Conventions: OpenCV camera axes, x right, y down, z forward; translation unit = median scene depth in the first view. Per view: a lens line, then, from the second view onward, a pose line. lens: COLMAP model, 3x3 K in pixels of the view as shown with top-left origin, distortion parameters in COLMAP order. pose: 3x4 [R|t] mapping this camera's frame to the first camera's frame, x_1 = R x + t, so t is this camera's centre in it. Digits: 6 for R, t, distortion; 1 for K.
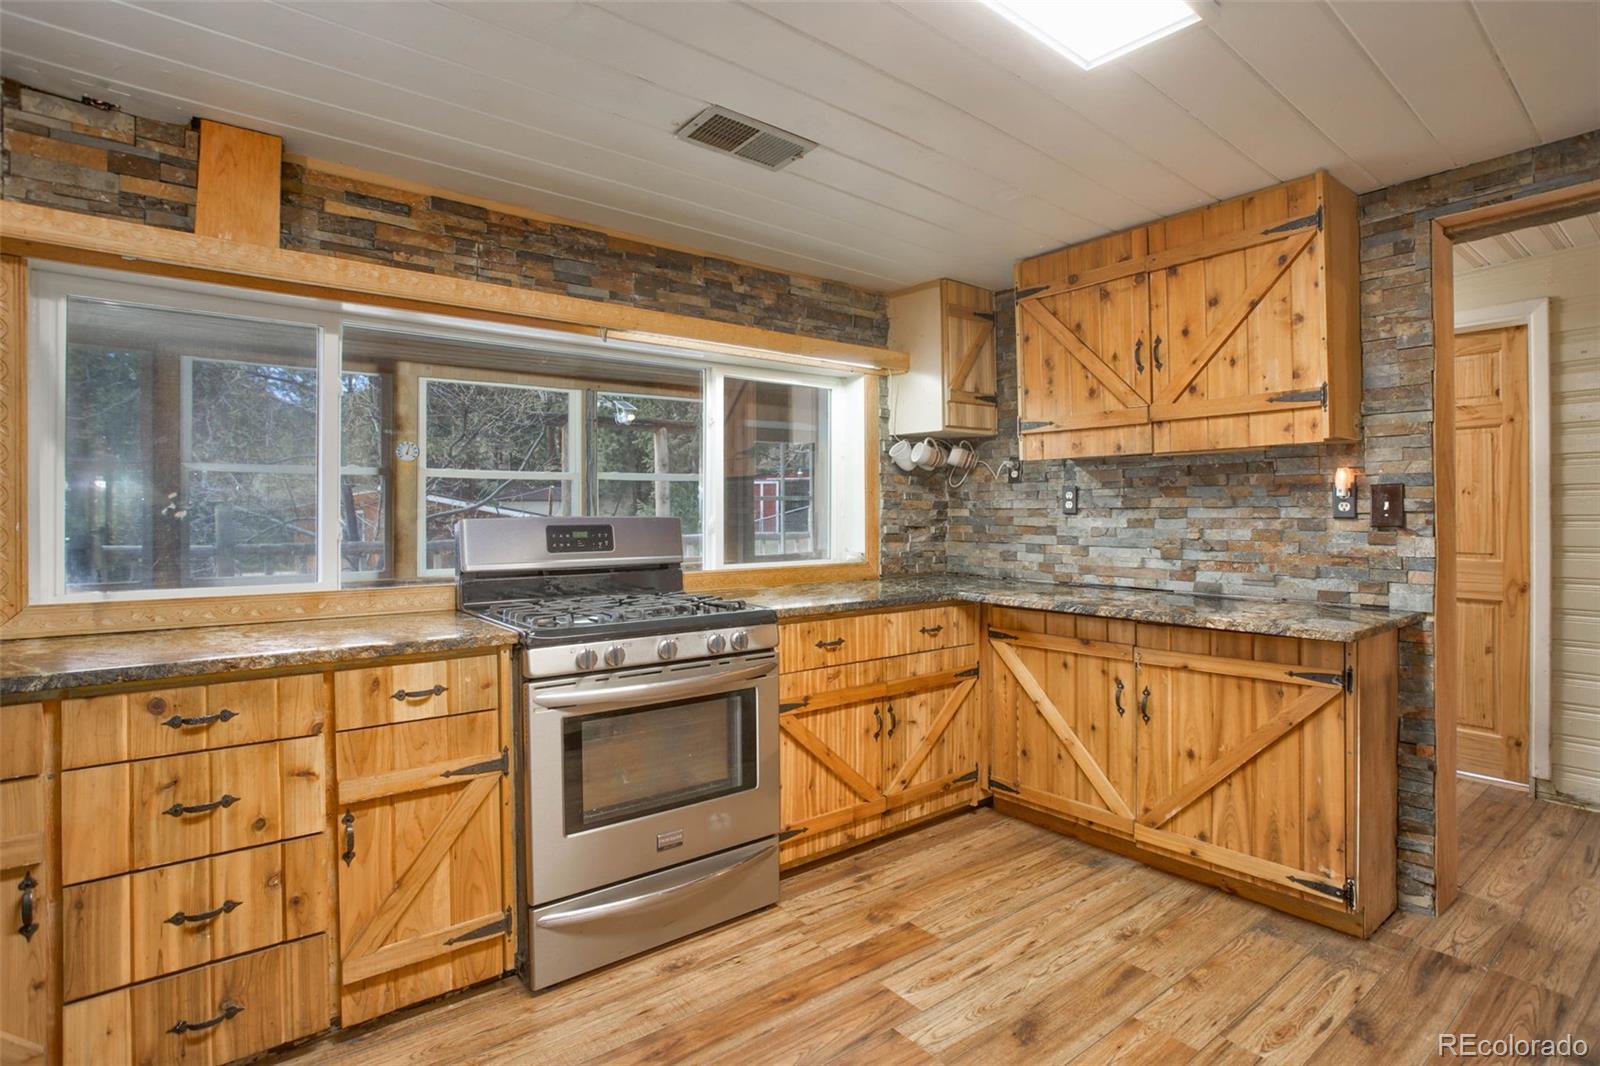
lens RADIAL K [[813.1, 0, 796.2], [0, 813.1, 521.3], [0, 0, 1]] dist [-0.018123, 0.006654]
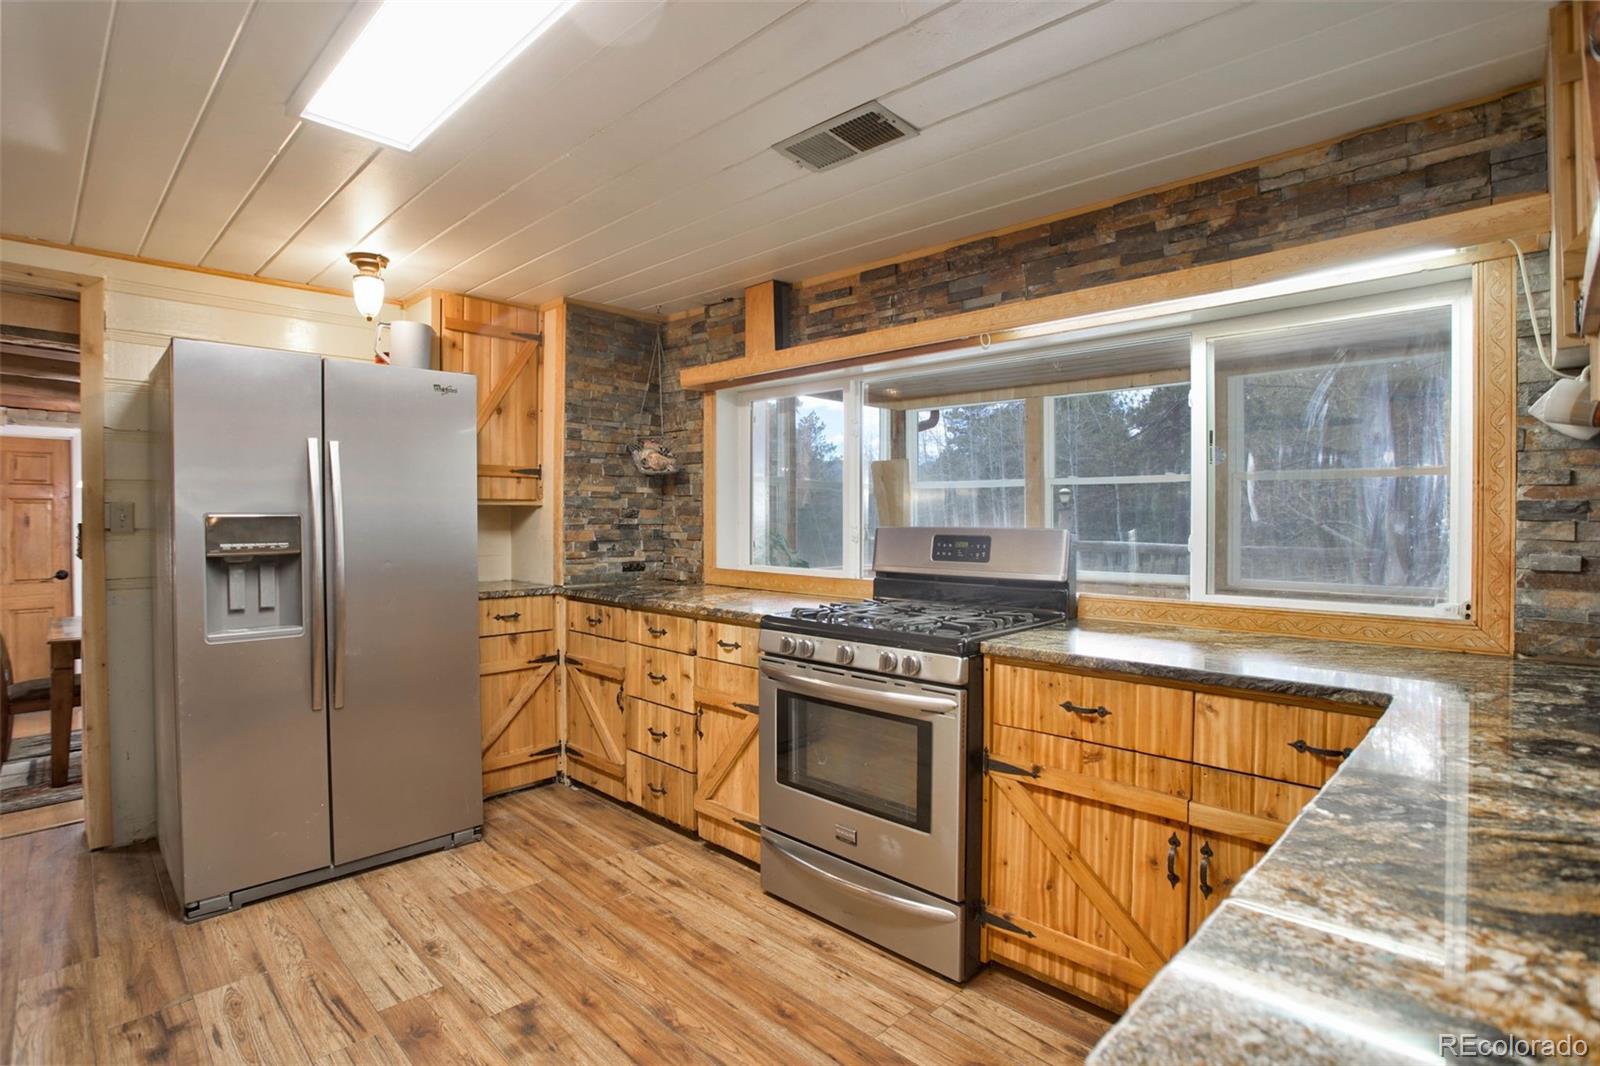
lens RADIAL K [[813.1, 0, 795.9], [0, 813.1, 527.0], [0, 0, 1]] dist [-0.018123, 0.006654]
pose [[0.123539, 0.022329, -0.992089, 0.843953], [-0.005939, 0.999746, 0.021762, -0.030548], [0.992322, 0.003203, 0.123640, 0.768672]]
